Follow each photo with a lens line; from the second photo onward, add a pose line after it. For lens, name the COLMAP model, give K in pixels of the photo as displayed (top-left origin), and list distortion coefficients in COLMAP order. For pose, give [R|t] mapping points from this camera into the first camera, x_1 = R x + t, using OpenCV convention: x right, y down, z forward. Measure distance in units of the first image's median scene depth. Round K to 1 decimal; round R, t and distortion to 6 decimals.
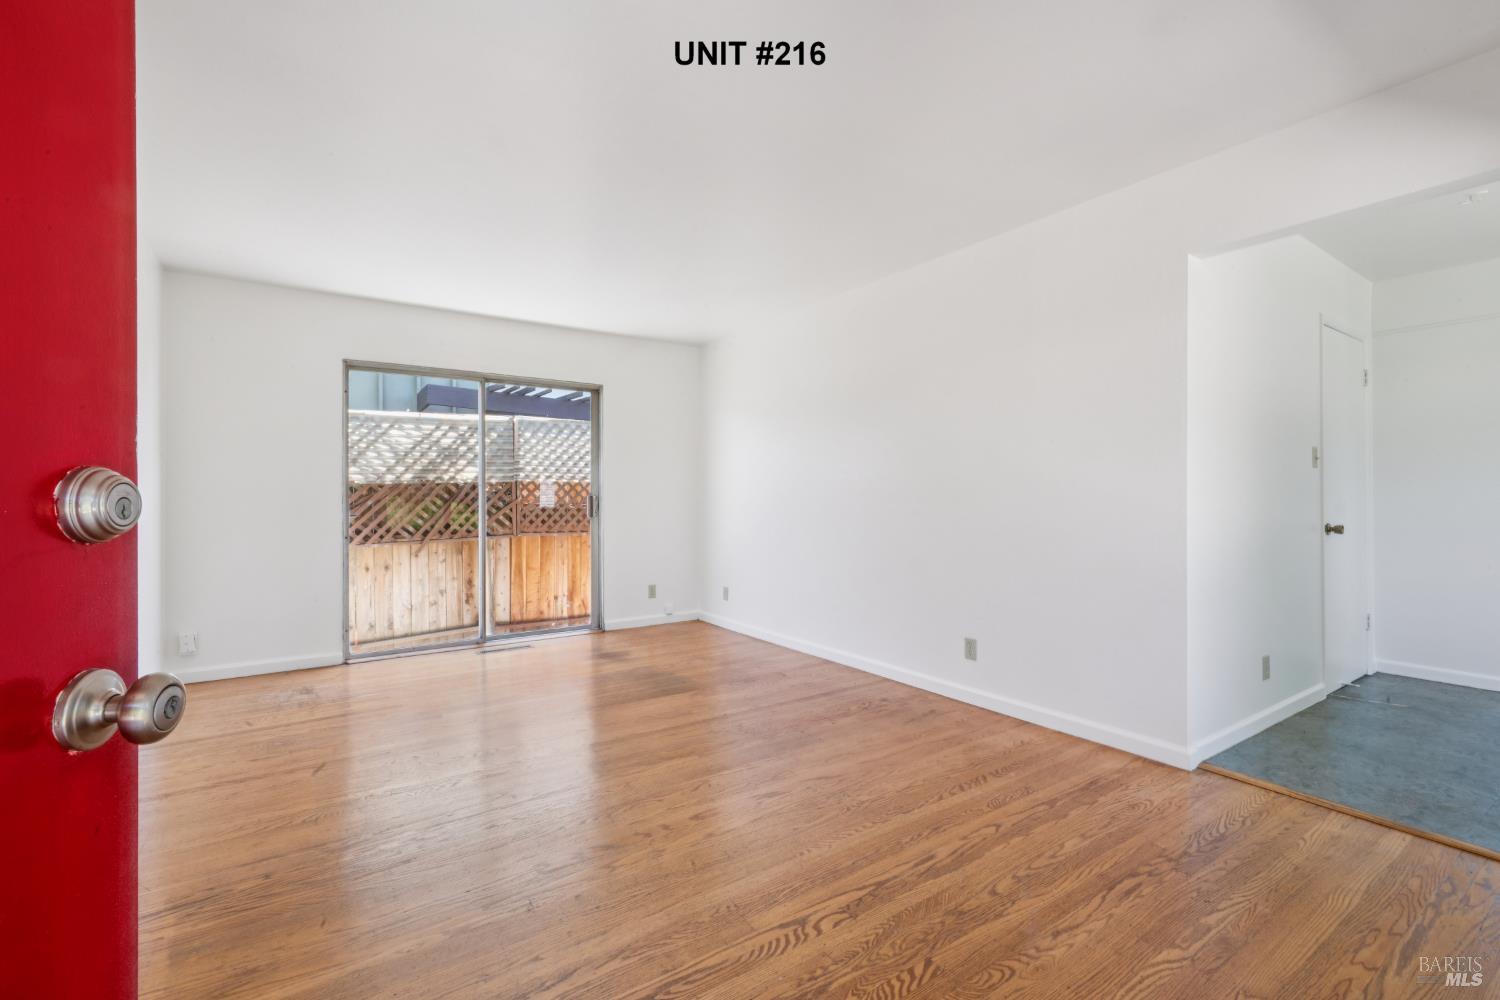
lens RADIAL K [[655.1, 0, 755.5], [0, 655.1, 483.6], [0, 0, 1]] dist [0.002170, 0.000054]
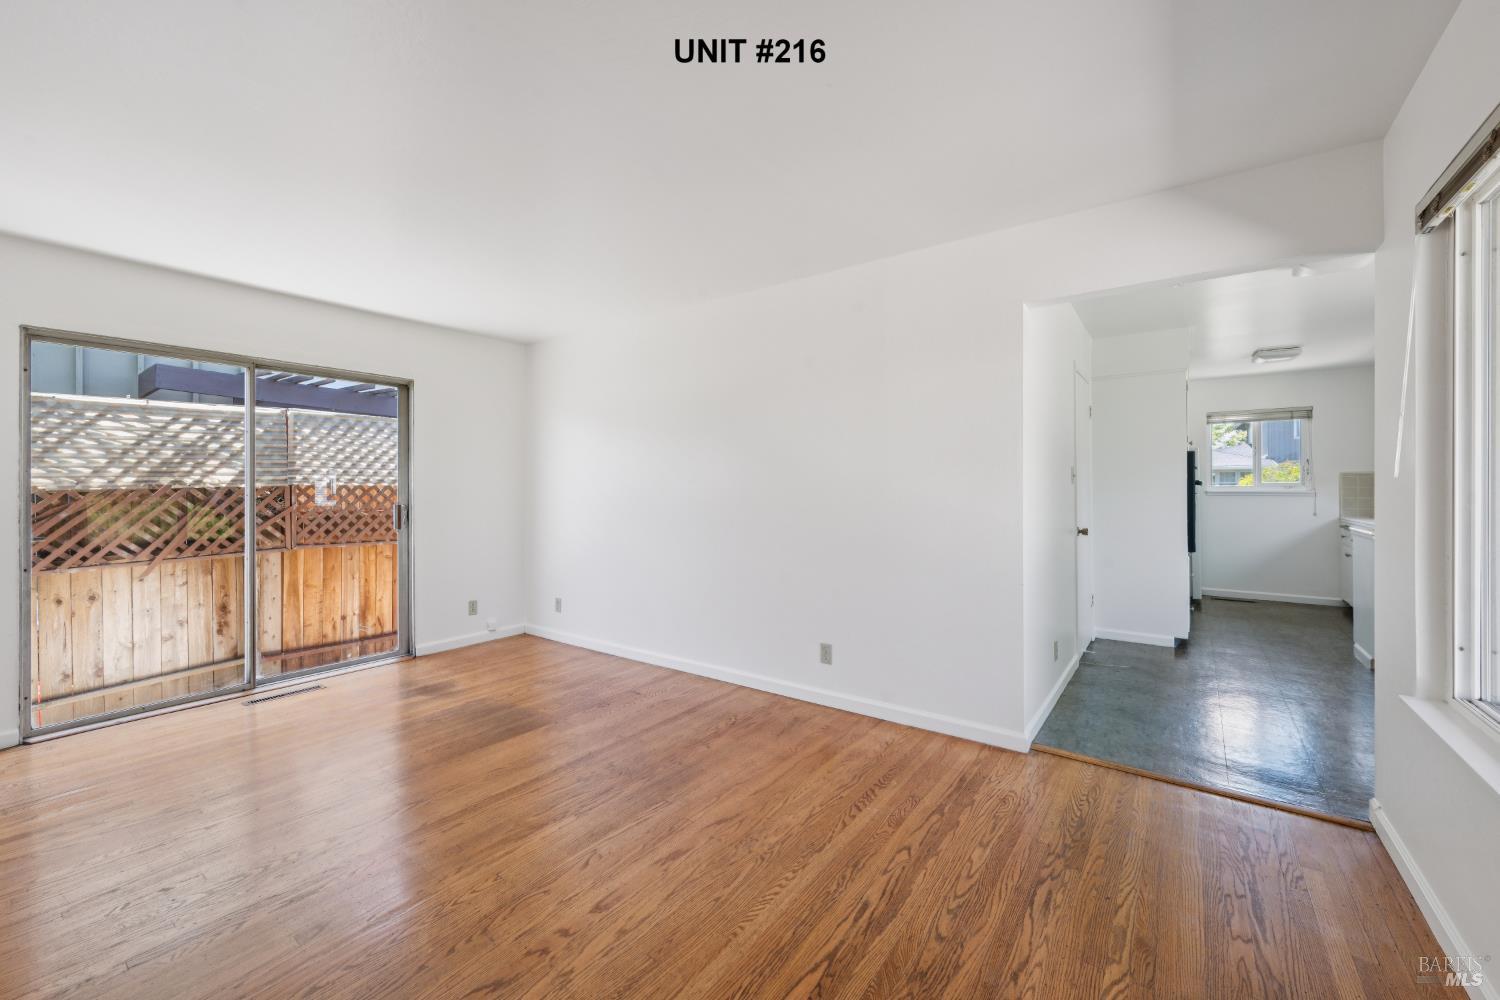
lens RADIAL K [[592.8, 0, 757.0], [0, 592.8, 480.2], [0, 0, 1]] dist [0.000557, -0.000030]
pose [[0.942733, 0.004927, 0.333512, -0.063101], [-0.005691, 0.999983, 0.001313, -0.018602], [-0.333500, -0.003136, 0.942745, 0.086340]]
